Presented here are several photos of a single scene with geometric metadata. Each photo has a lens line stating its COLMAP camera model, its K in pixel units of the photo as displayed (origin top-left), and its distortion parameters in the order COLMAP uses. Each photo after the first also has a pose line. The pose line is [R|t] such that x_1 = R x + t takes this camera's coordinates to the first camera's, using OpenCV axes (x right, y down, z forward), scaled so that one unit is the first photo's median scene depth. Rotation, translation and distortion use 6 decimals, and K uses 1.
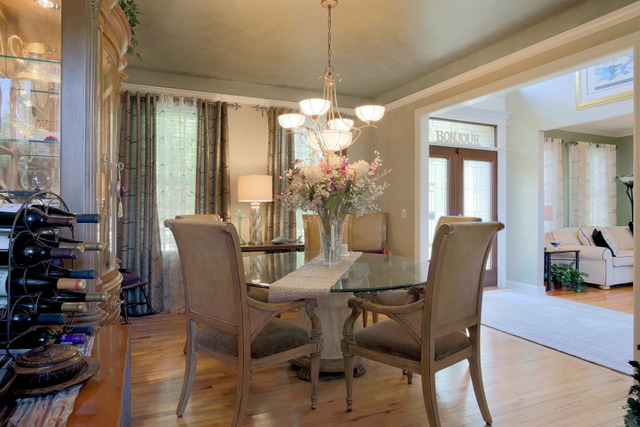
lens RADIAL K [[389.8, 0, 319.2], [0, 389.8, 203.4], [0, 0, 1]] dist [0.000429, -0.000078]
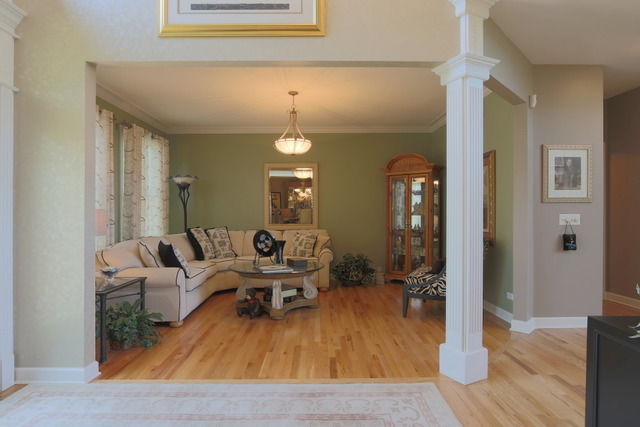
lens RADIAL K [[324.6, 0, 306.1], [0, 324.6, 212.0], [0, 0, 1]] dist [-0.027110, 0.000501]
pose [[0.402239, -0.002701, 0.915531, 0.269859], [-0.005428, 0.999971, 0.005335, 0.005736], [-0.915518, -0.007115, 0.402213, 0.516742]]
